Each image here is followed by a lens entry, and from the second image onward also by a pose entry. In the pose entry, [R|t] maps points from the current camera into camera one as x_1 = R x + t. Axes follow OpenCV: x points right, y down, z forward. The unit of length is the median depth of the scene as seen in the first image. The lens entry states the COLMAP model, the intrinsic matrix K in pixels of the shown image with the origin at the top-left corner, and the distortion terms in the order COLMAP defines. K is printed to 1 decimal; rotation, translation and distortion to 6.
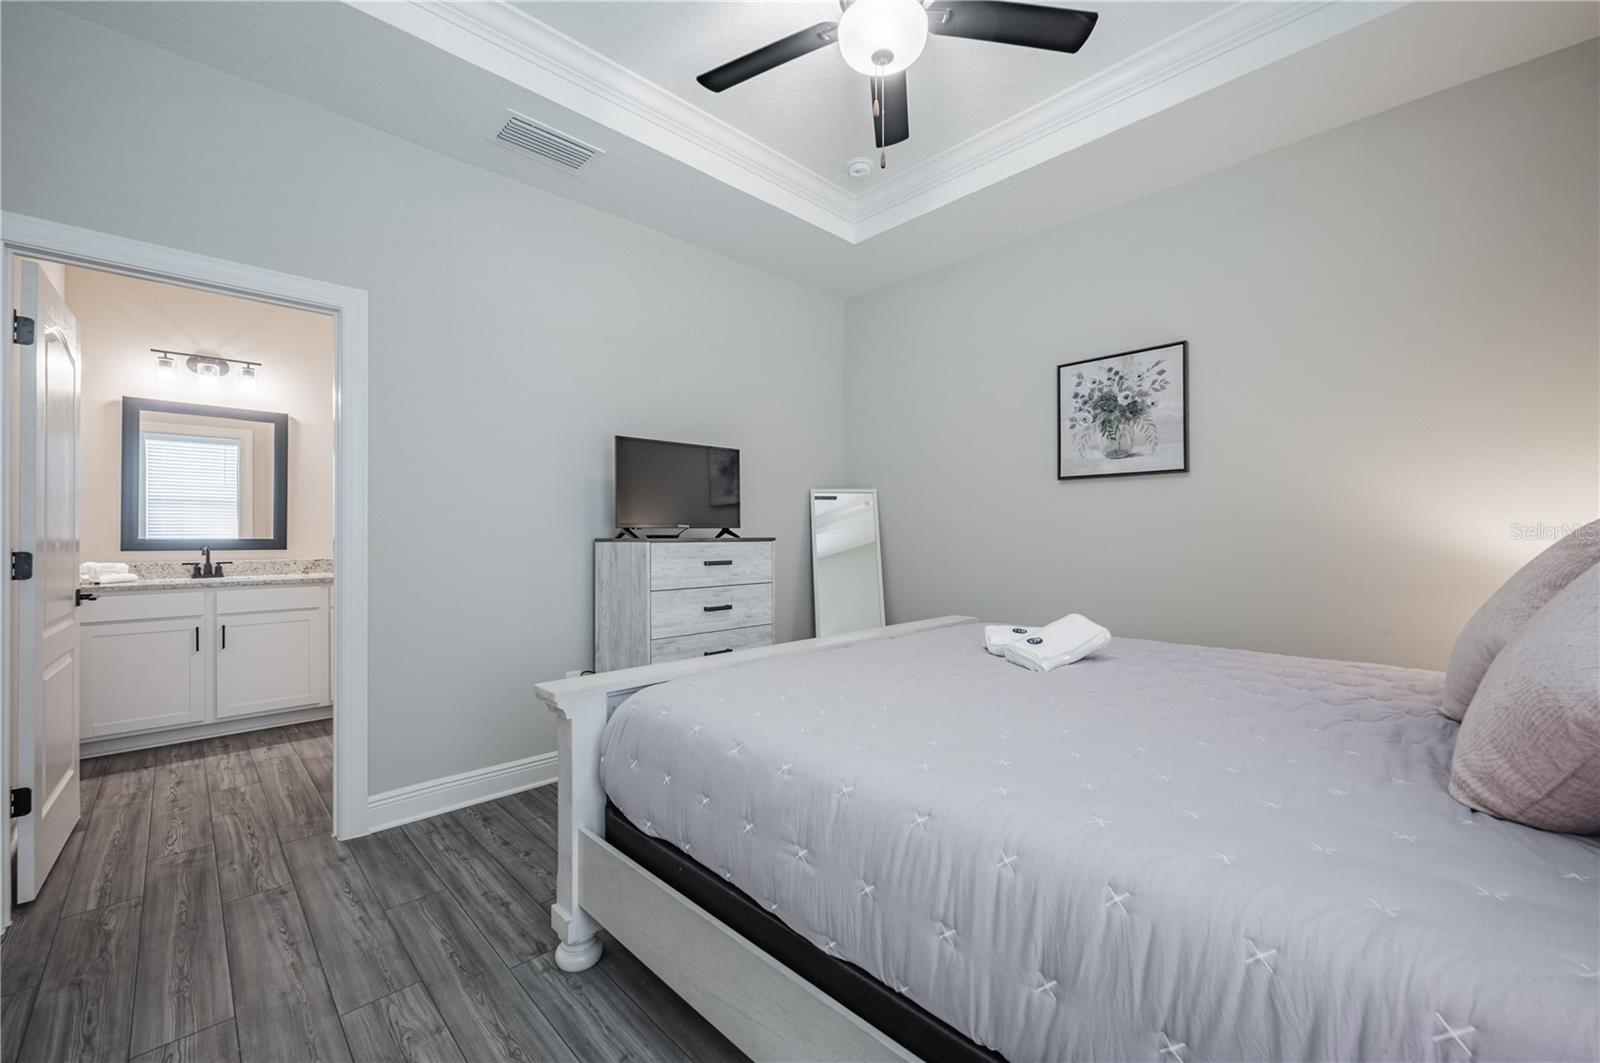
lens RADIAL K [[632.2, 0, 803.0], [0, 632.2, 542.5], [0, 0, 1]] dist [-0.004827, 0.000944]
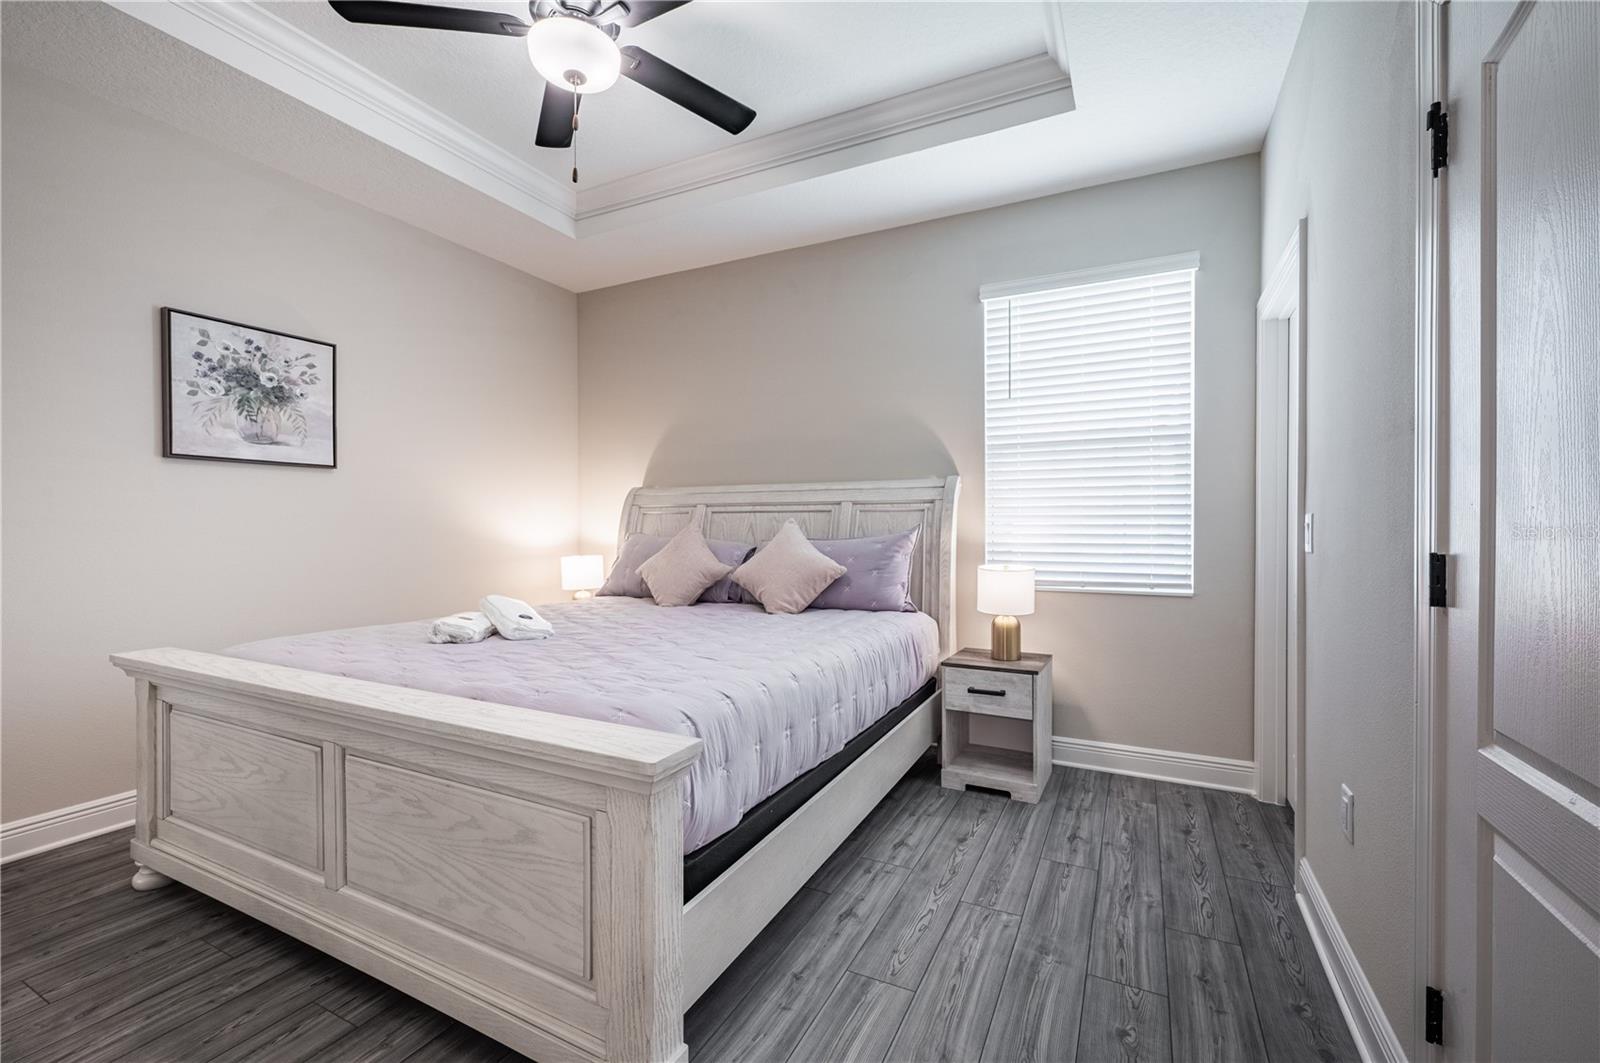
lens RADIAL K [[632.2, 0, 813.7], [0, 632.2, 524.7], [0, 0, 1]] dist [-0.004827, 0.000944]
pose [[-0.351508, -0.007075, 0.936158, -0.622463], [0.011936, 0.999856, 0.012038, -0.019165], [-0.936109, 0.015405, -0.351373, 0.578476]]
